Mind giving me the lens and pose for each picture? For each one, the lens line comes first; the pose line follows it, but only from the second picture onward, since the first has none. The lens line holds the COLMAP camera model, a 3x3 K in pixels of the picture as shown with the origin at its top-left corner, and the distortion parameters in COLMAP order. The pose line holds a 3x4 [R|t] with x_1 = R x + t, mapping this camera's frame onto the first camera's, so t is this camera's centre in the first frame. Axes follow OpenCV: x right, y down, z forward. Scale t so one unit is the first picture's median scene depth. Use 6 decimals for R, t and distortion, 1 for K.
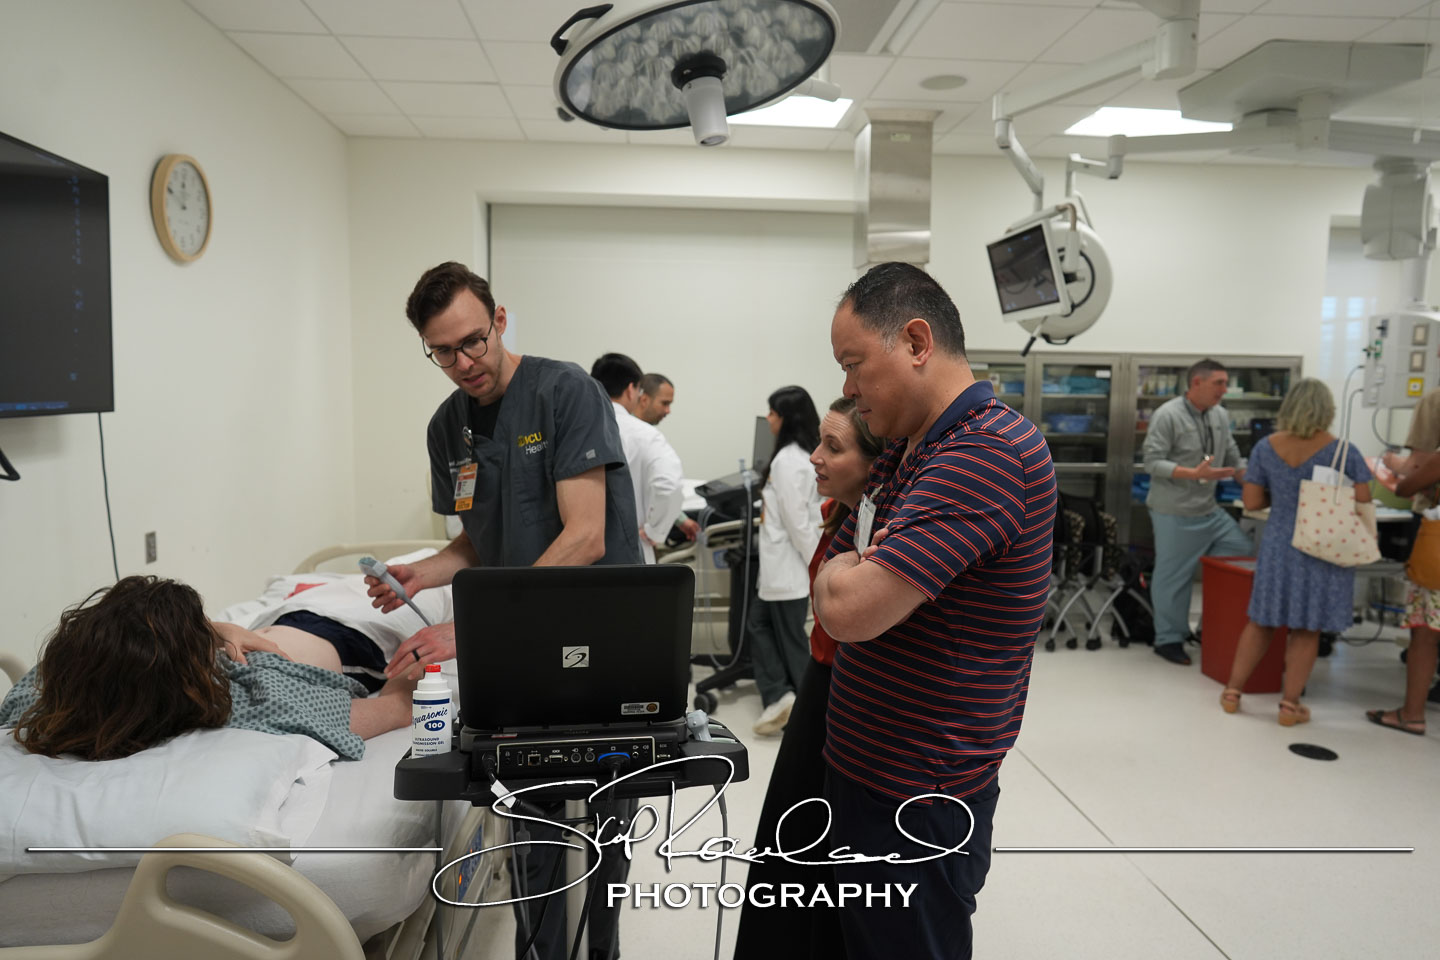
lens RADIAL K [[961.6, 0, 720.0], [0, 961.6, 480.0], [0, 0, 1]] dist [-0.044854, 0.063379]
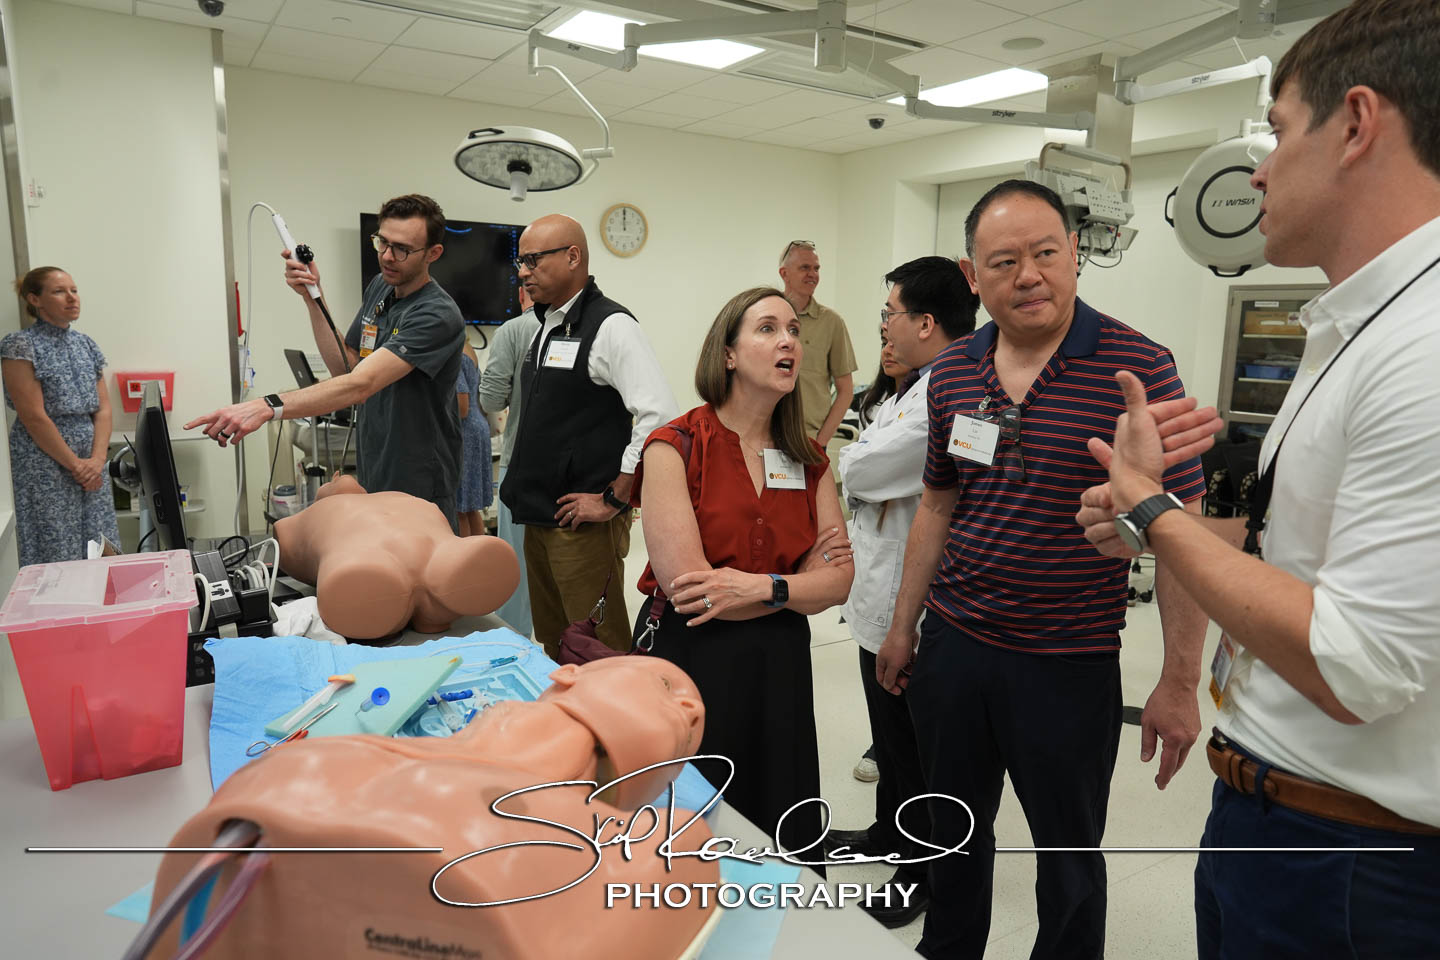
lens RADIAL K [[959.7, 0, 719.7], [0, 959.7, 478.8], [0, 0, 1]] dist [-0.041691, 0.057615]
pose [[0.460252, 0.142121, -0.876339, 1.170481], [-0.107129, 0.988781, 0.104092, 0.005844], [0.881301, 0.045973, 0.470314, 0.201558]]
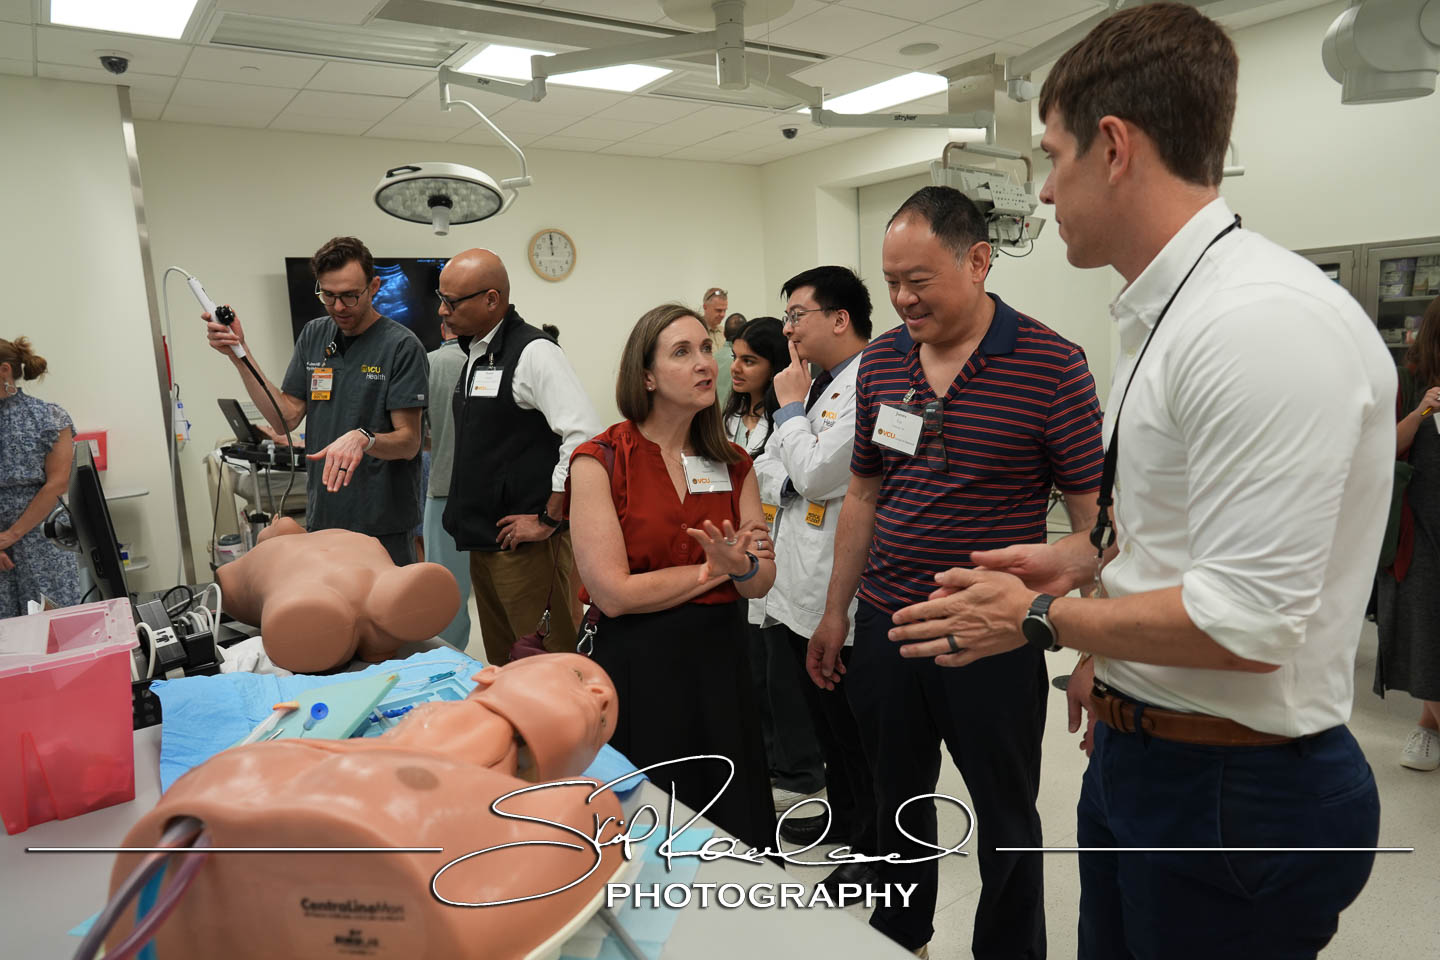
lens RADIAL K [[959.7, 0, 719.7], [0, 959.7, 478.8], [0, 0, 1]] dist [-0.041691, 0.057615]
pose [[0.509613, 0.089816, -0.855703, 1.199979], [-0.027660, 0.995733, 0.088041, 0.005036], [0.859959, -0.021198, 0.509923, 0.204926]]
